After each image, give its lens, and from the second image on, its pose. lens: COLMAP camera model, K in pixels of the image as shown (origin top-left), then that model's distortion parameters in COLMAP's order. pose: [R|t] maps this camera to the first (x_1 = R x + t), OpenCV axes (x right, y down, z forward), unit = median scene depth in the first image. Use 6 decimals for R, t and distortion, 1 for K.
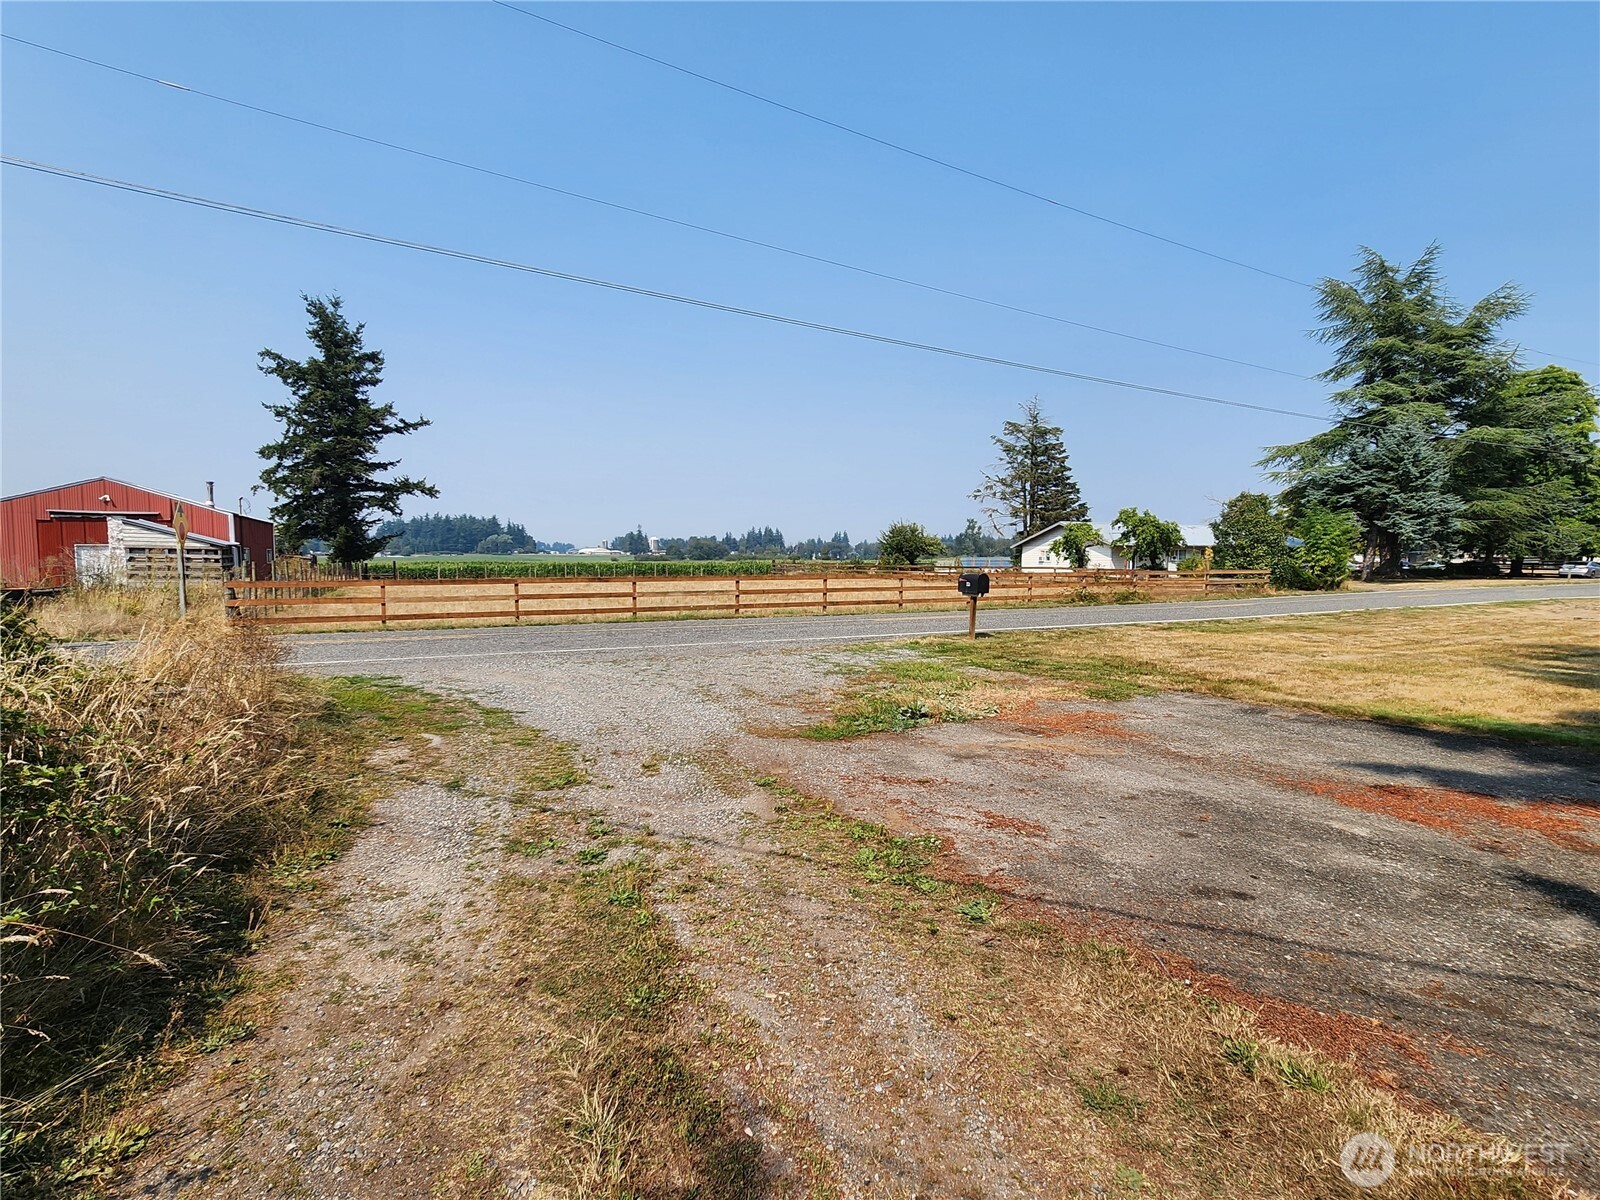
lens RADIAL K [[770.0, 0, 792.3], [0, 770.0, 614.8], [0, 0, 1]] dist [-0.001930, 0.002510]
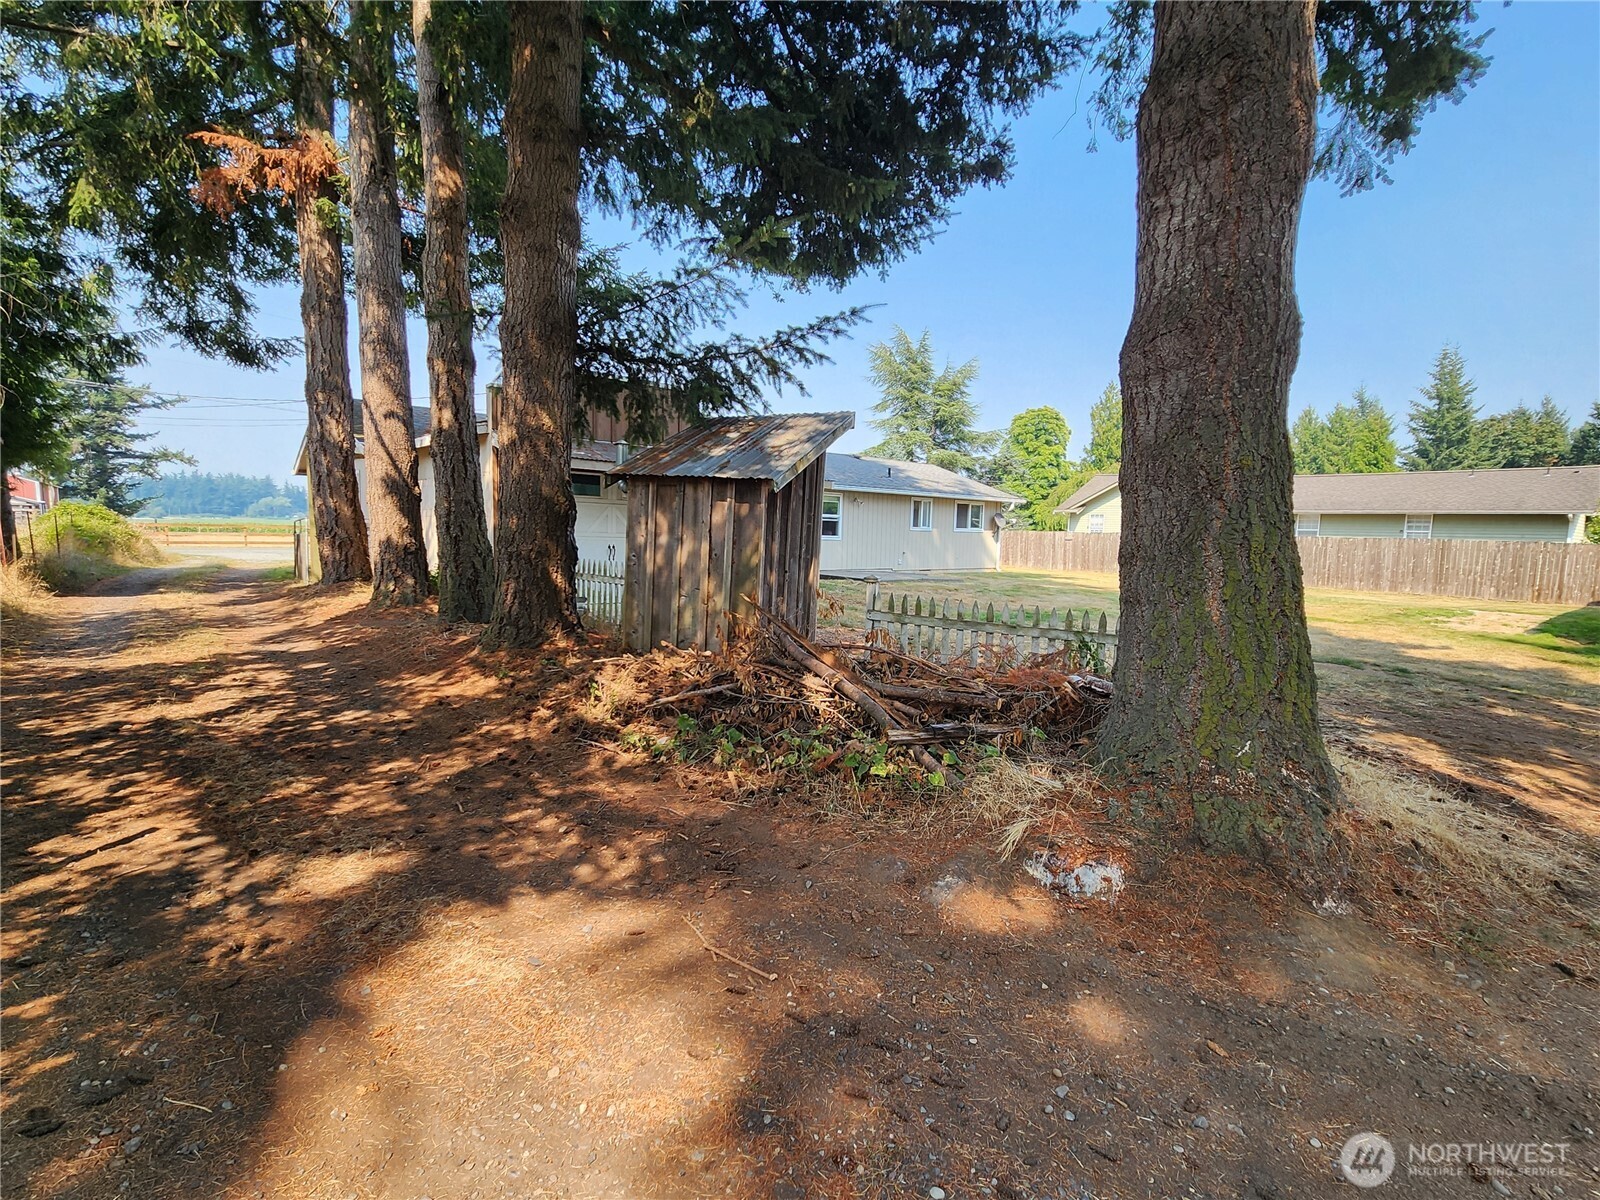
lens RADIAL K [[770.0, 0, 792.3], [0, 770.0, 614.8], [0, 0, 1]] dist [-0.001930, 0.002510]
pose [[0.974890, -0.005448, 0.222622, 0.167649], [-0.002285, 0.999403, 0.034466, 0.032838], [-0.222677, -0.034110, 0.974295, -0.364725]]
